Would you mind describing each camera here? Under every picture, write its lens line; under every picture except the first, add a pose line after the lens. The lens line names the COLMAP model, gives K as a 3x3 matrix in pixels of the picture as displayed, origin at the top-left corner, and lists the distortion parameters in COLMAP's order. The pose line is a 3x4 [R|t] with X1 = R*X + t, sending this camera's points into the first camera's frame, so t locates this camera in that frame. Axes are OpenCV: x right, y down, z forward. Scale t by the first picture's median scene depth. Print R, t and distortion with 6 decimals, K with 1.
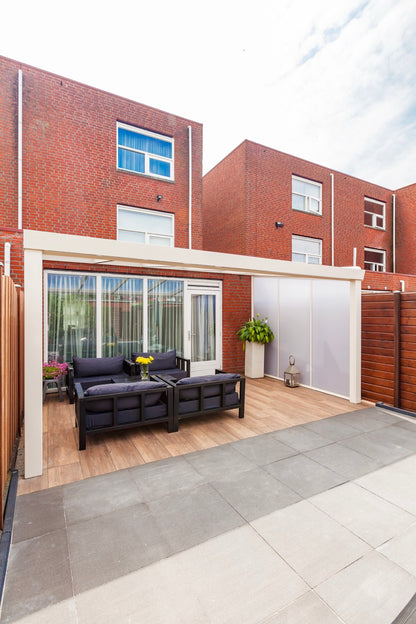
lens RADIAL K [[292.6, 0, 205.8], [0, 292.6, 314.8], [0, 0, 1]] dist [-0.002403, -0.000416]
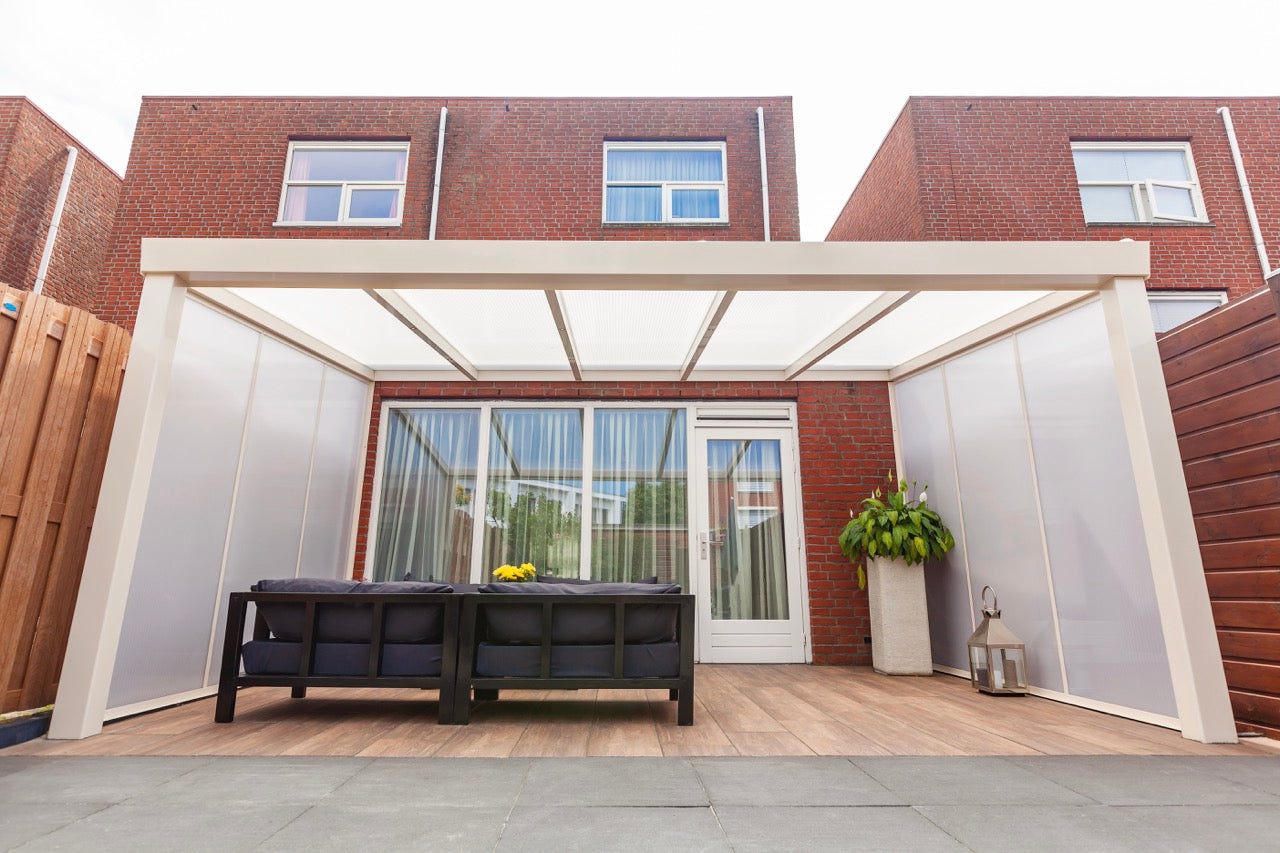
lens RADIAL K [[672.0, 0, 634.3], [0, 672.0, 420.0], [0, 0, 1]] dist [0.001980, 0.000427]
pose [[0.879980, -0.119801, -0.459655, 0.268776], [-0.002378, 0.966550, -0.256467, 0.130409], [0.475005, 0.226779, 0.850260, 0.168586]]
